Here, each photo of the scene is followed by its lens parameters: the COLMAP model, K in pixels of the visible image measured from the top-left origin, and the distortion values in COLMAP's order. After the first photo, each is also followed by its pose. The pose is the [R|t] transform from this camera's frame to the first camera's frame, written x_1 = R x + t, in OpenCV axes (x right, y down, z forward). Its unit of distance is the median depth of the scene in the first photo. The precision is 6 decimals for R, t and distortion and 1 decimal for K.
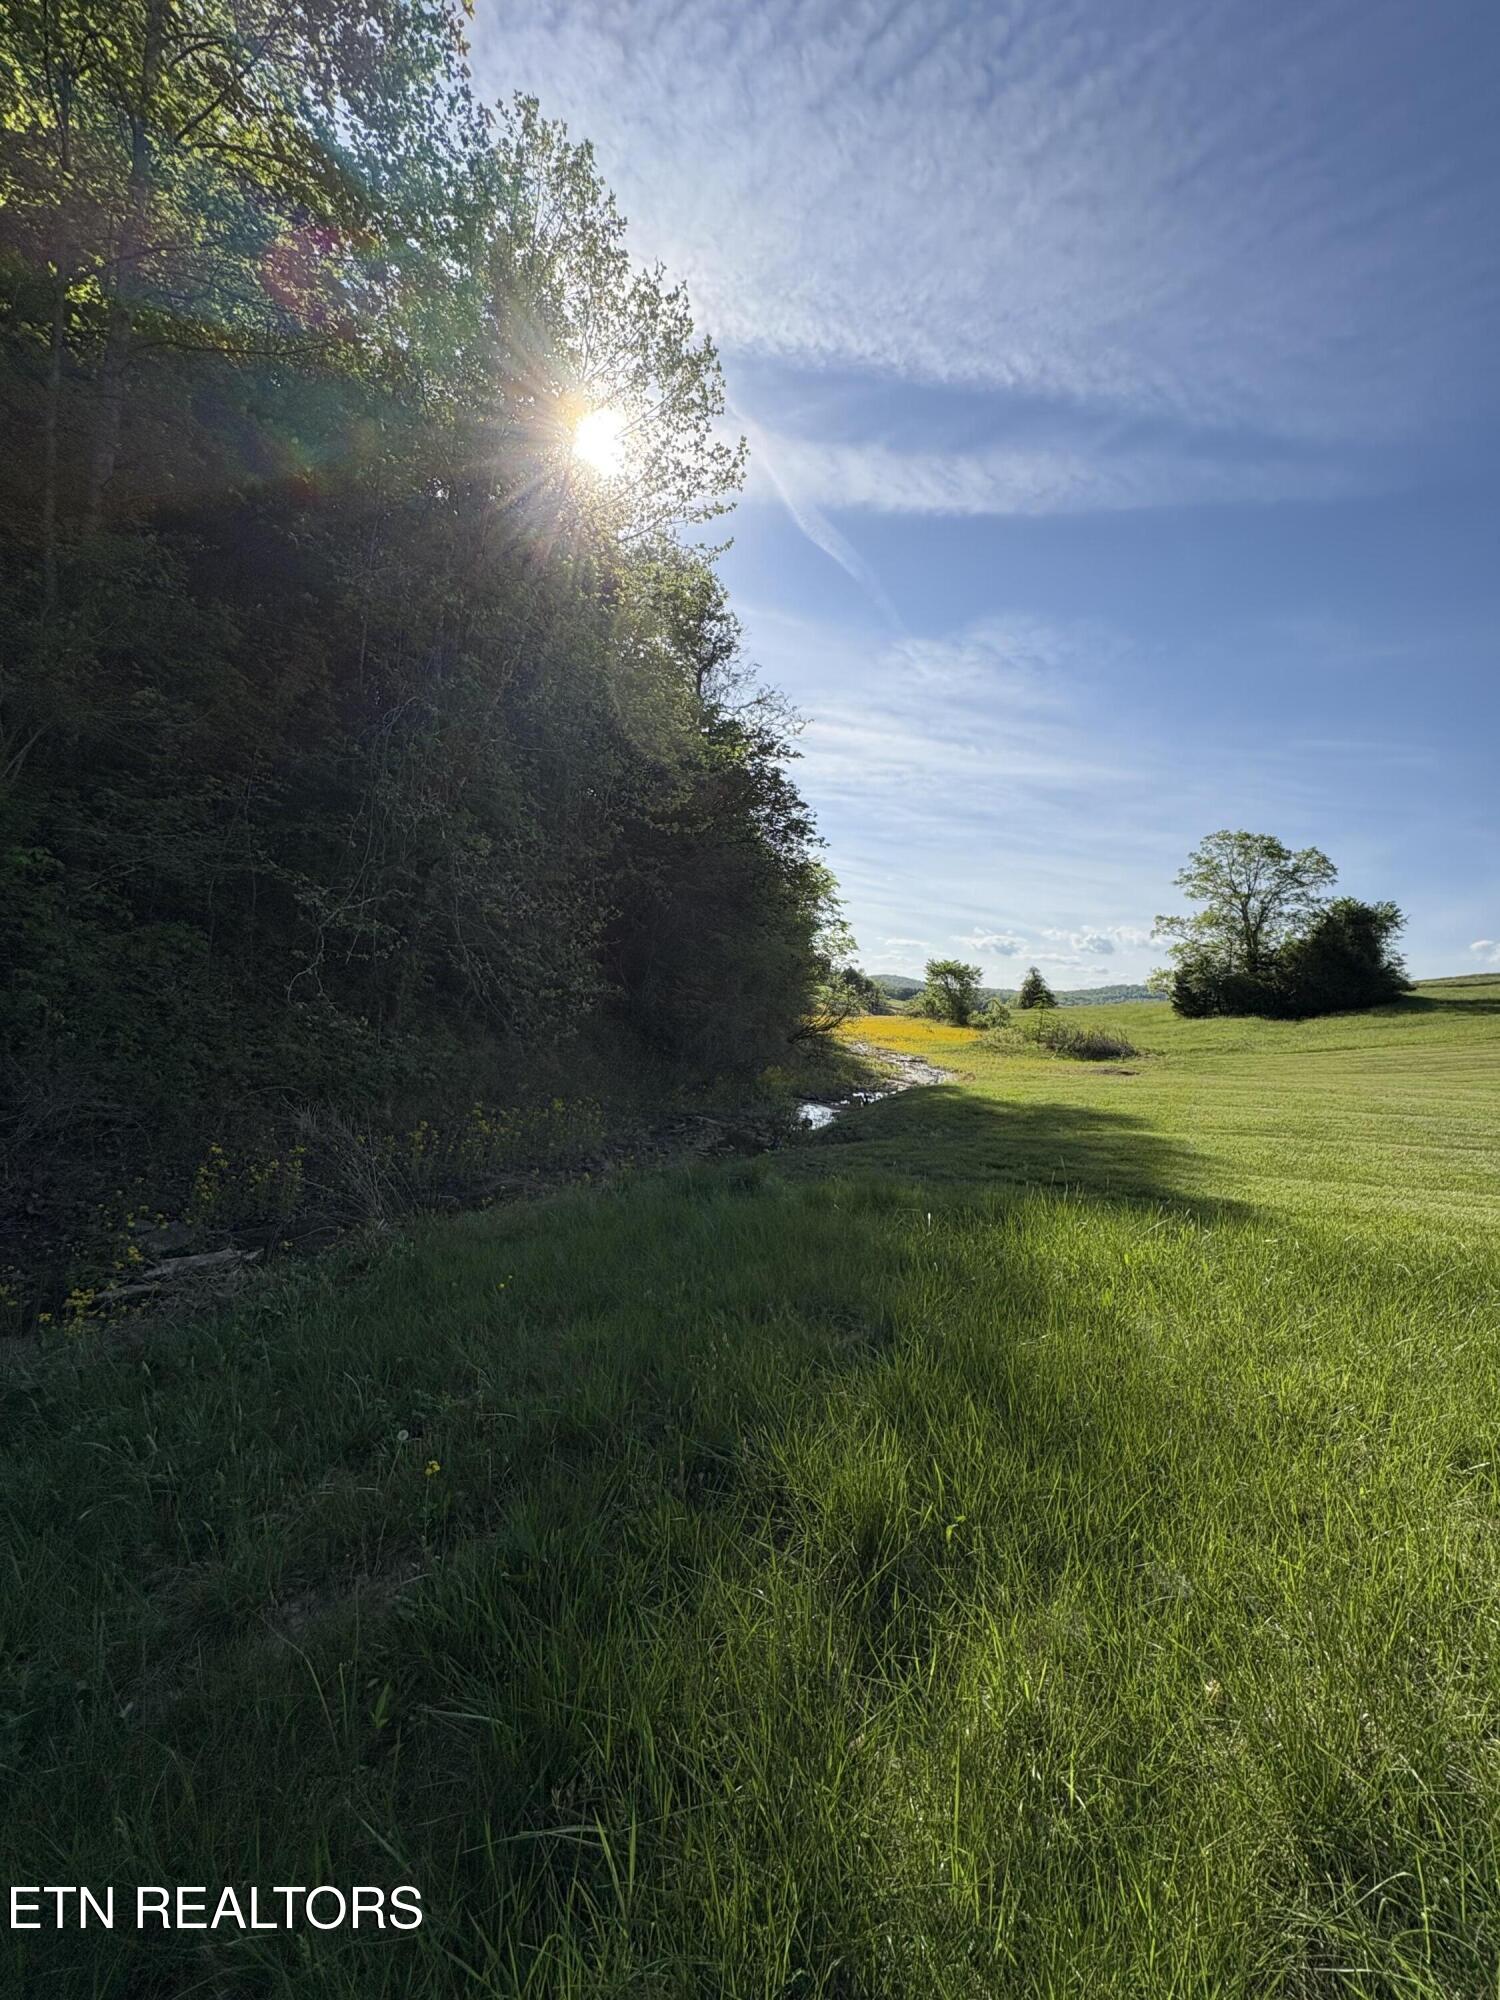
lens RADIAL K [[801.4, 0, 752.9], [0, 801.4, 1003.2], [0, 0, 1]] dist [0.003943, 0.001042]
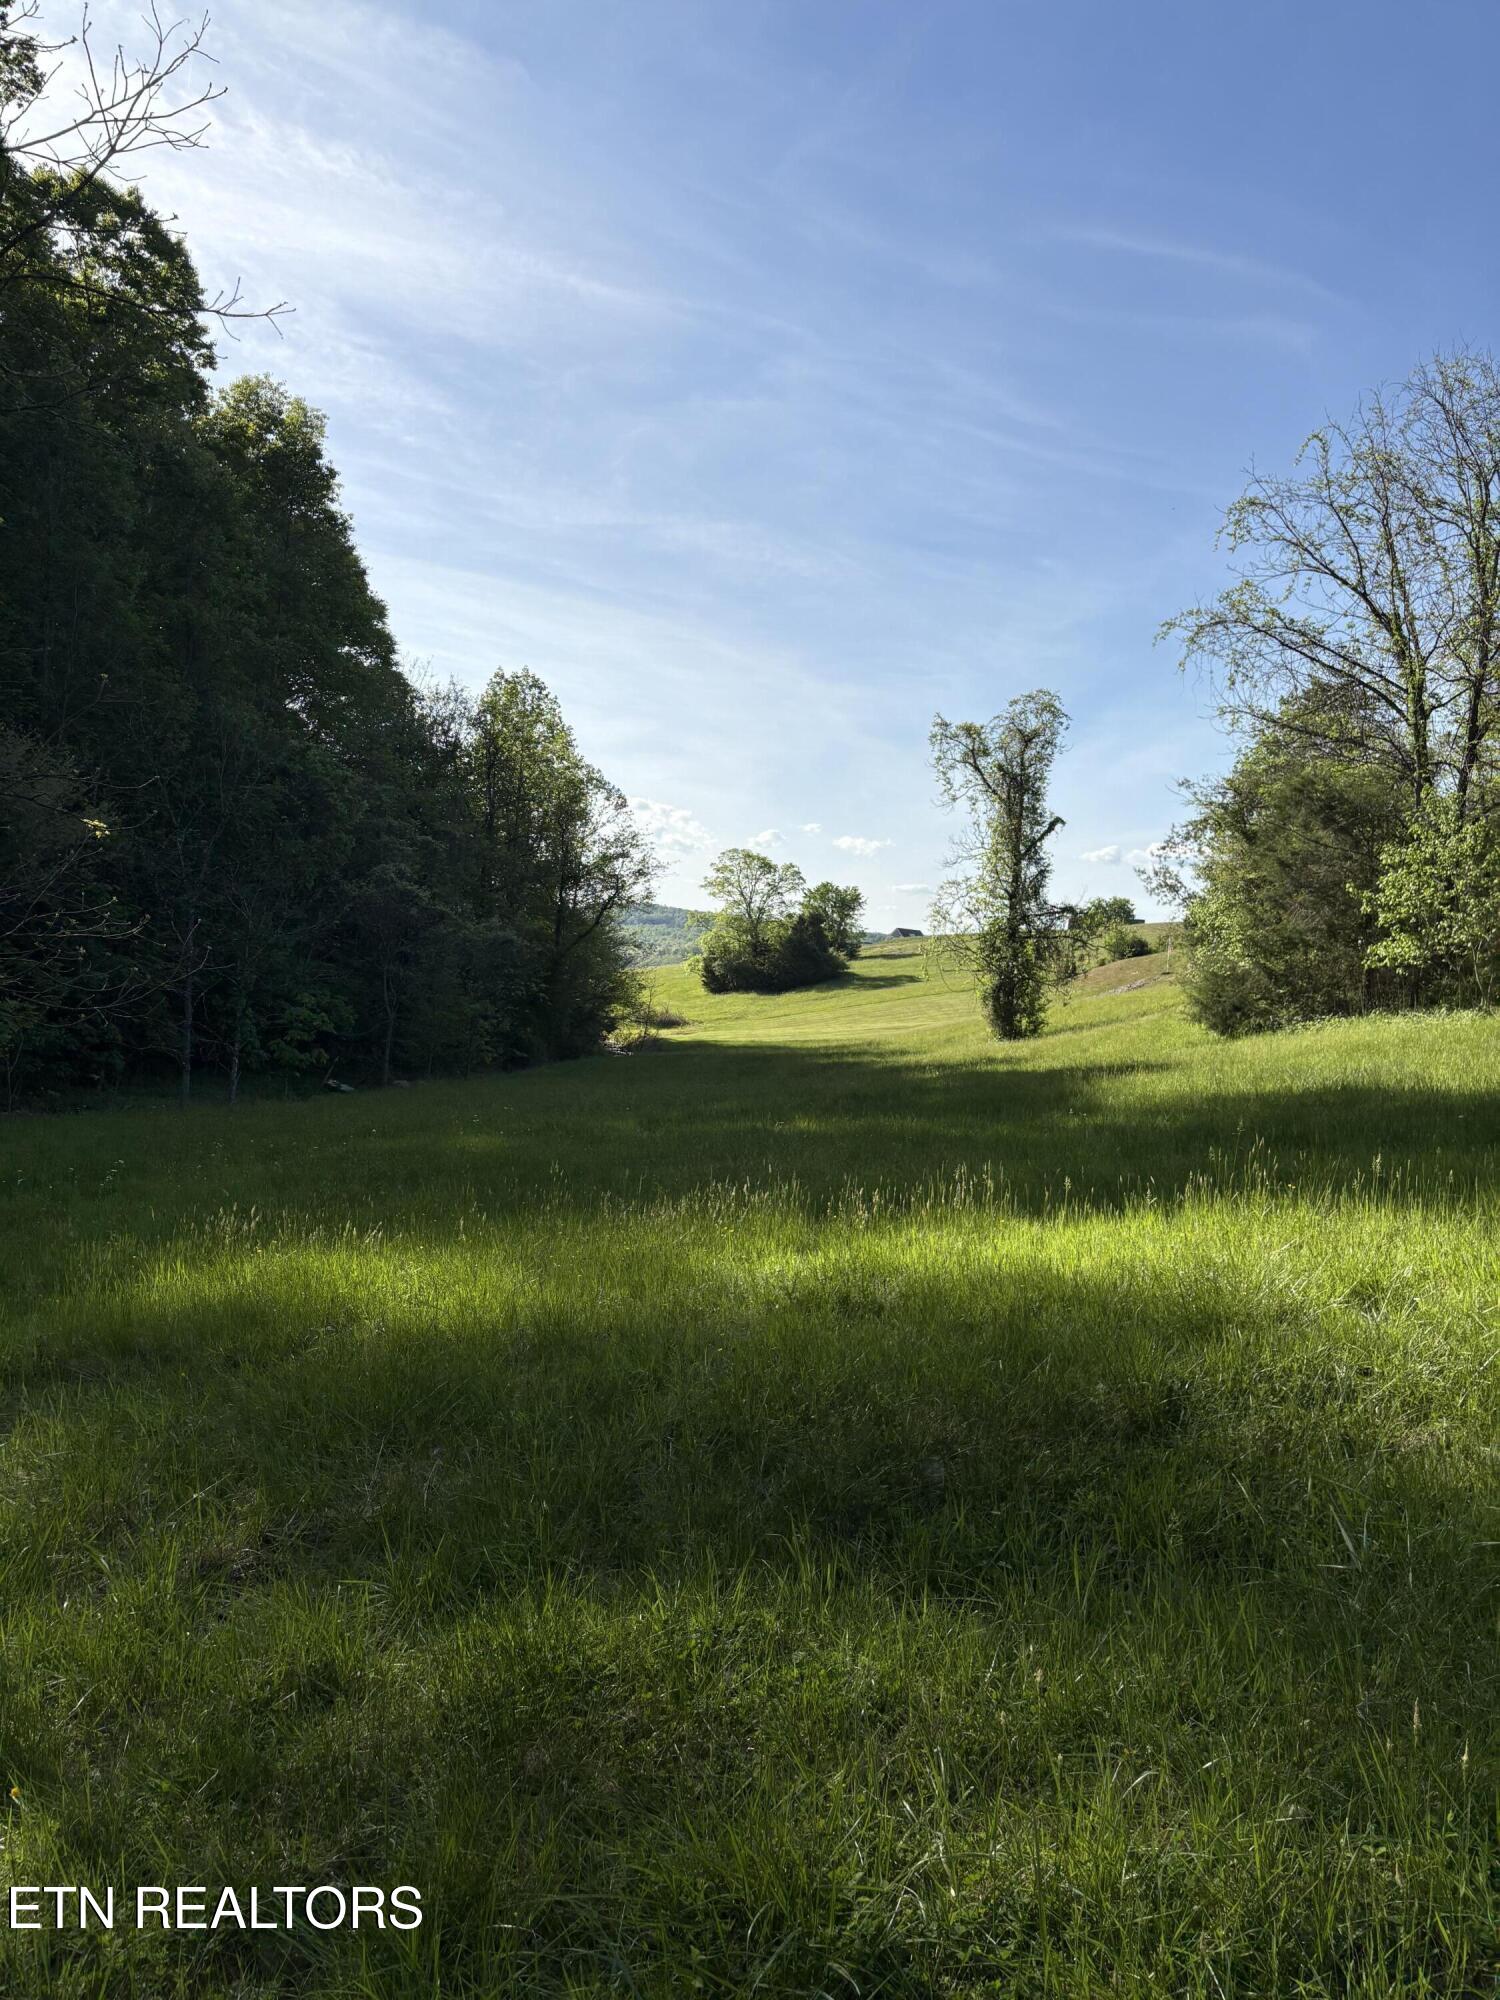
lens RADIAL K [[1518.1, 0, 748.9], [0, 1518.1, 1000.4], [0, 0, 1]] dist [0.045752, -0.039534]
pose [[0.865614, -0.044122, 0.498764, -0.634567], [0.023974, 0.998620, 0.046733, -0.082438], [-0.500137, -0.028495, 0.865477, -1.156881]]
